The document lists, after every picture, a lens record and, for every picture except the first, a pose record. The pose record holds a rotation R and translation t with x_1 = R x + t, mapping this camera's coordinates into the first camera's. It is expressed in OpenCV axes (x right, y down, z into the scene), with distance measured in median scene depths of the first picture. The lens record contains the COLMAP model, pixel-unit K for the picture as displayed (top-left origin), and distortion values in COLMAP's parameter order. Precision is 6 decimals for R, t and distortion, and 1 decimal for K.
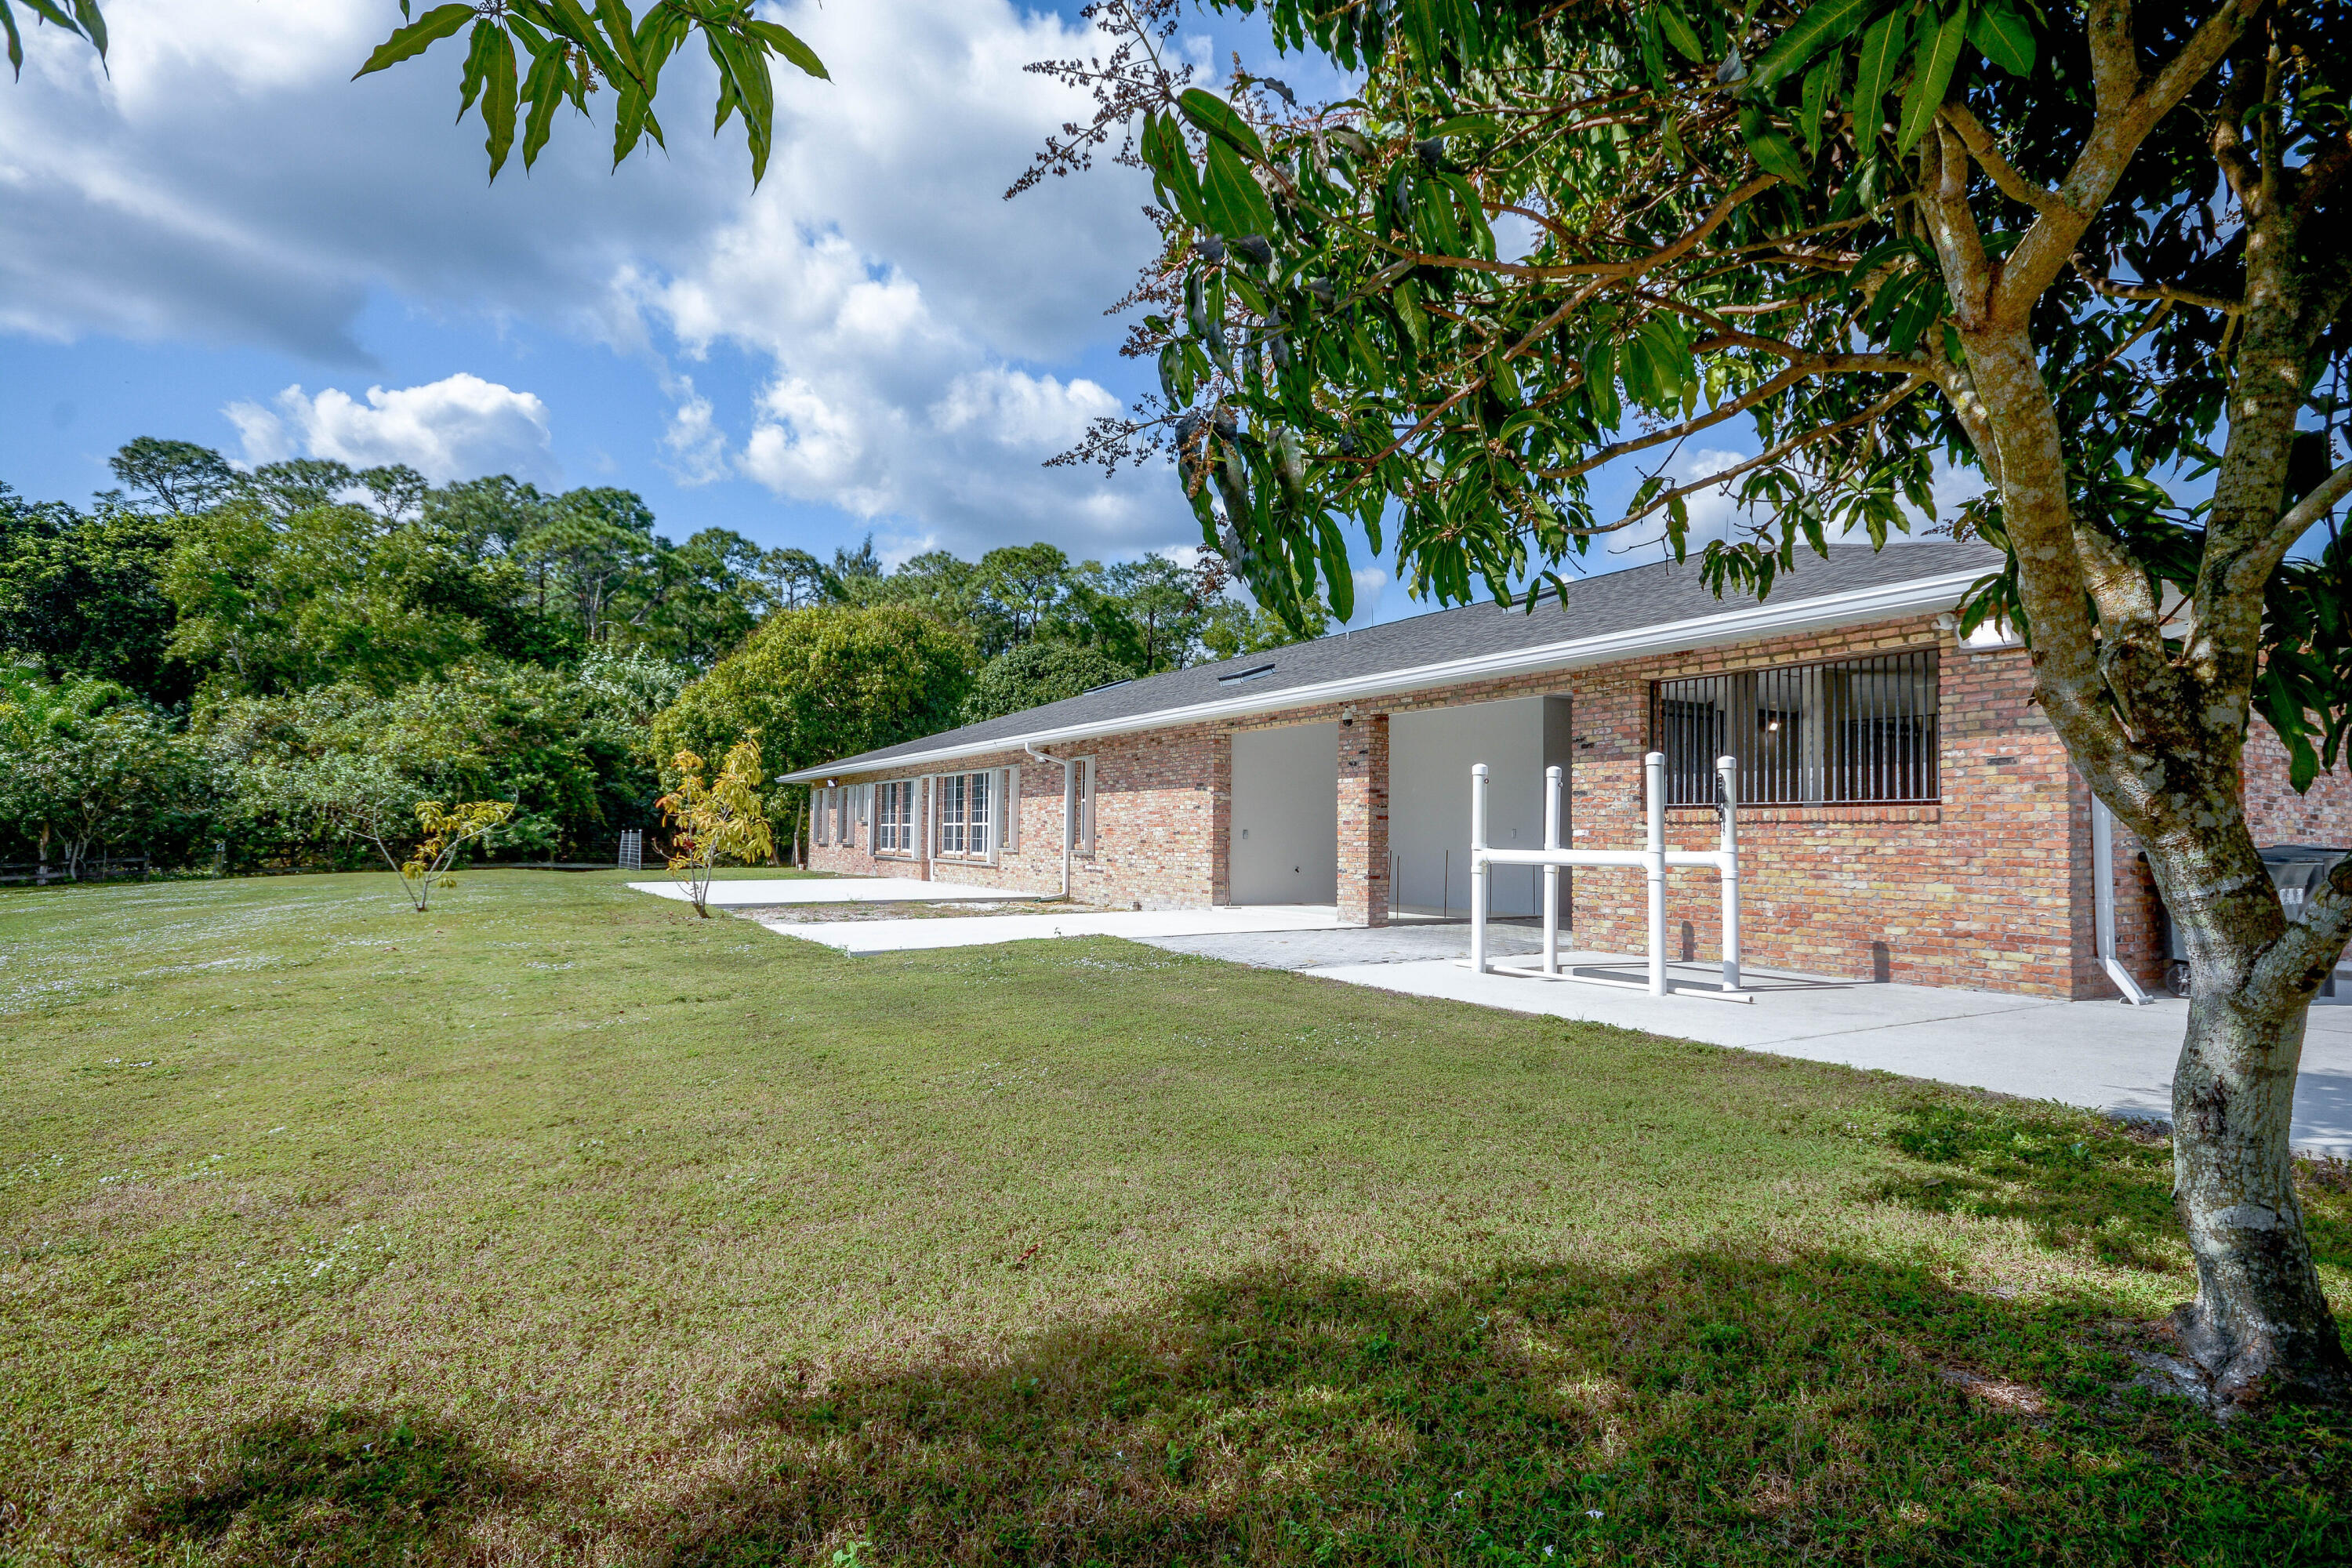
lens RADIAL K [[1187.0, 0, 1175.9], [0, 1187.0, 781.6], [0, 0, 1]] dist [-0.001222, -0.000007]
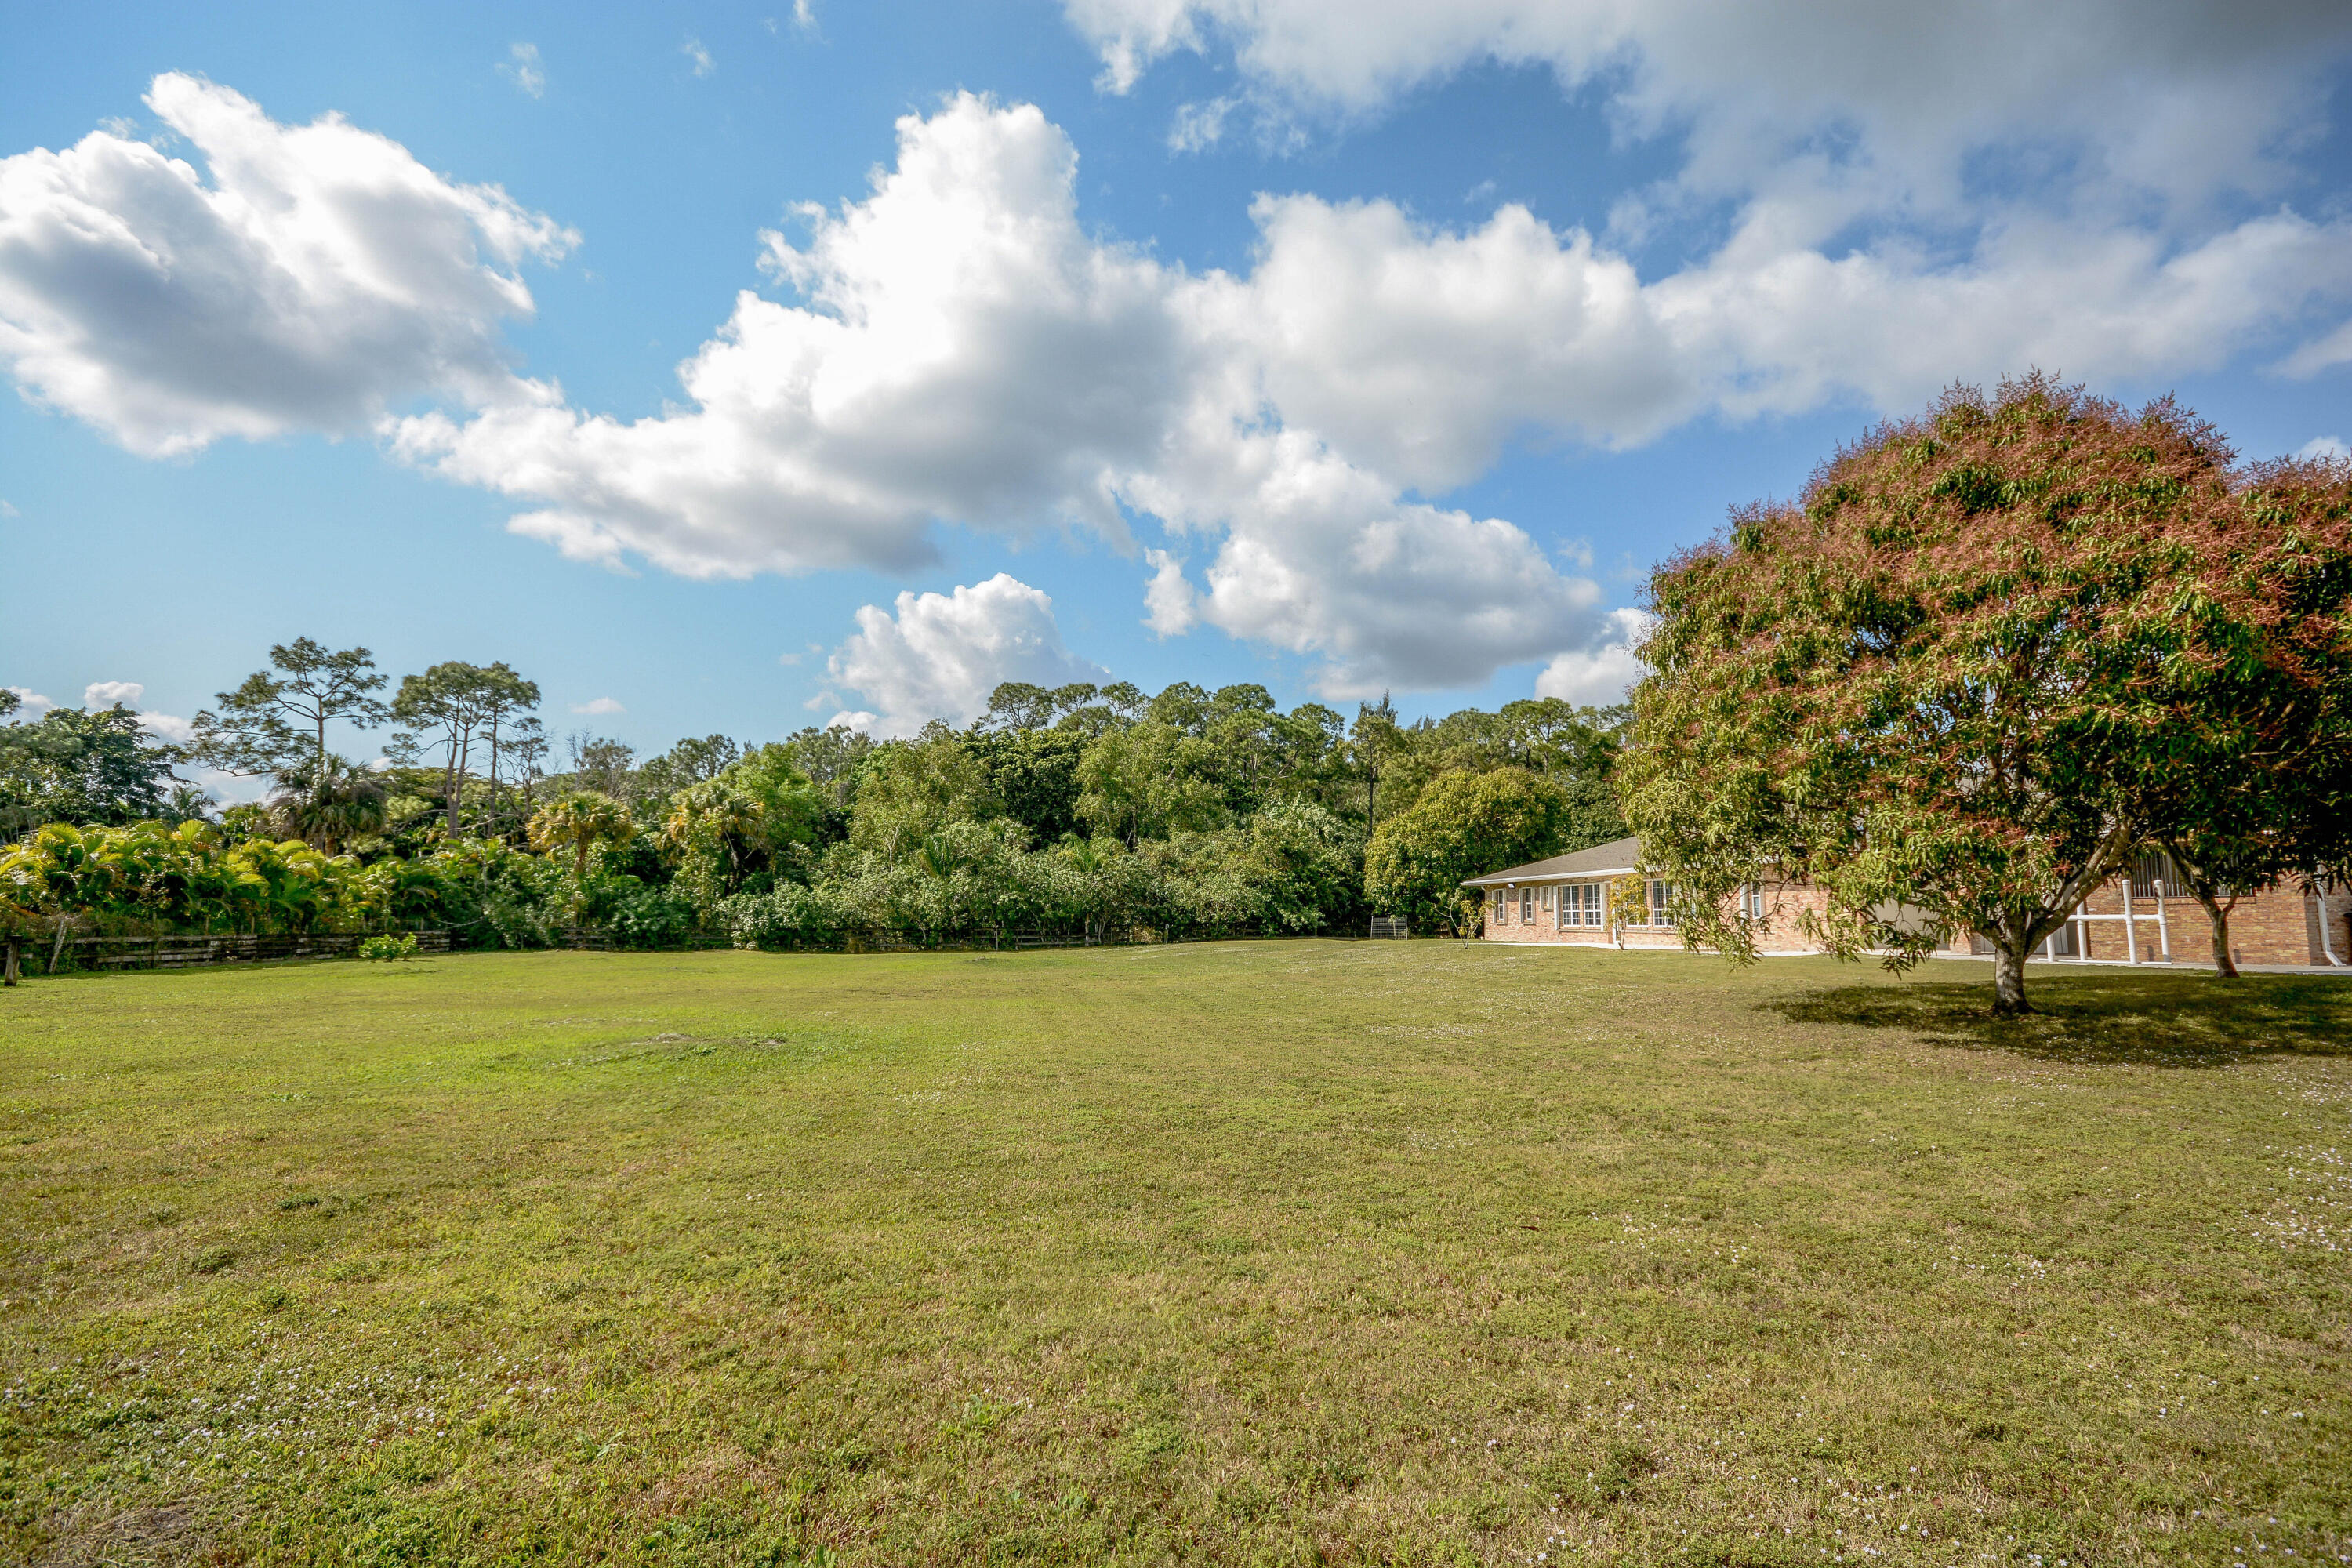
lens RADIAL K [[1058.8, 0, 1170.3], [0, 1058.8, 801.8], [0, 0, 1]] dist [-0.000678, -0.000198]
pose [[0.927652, -0.042048, -0.371072, -0.163387], [0.015582, 0.997134, -0.074036, -0.012393], [0.373121, 0.062897, 0.925648, -0.472157]]
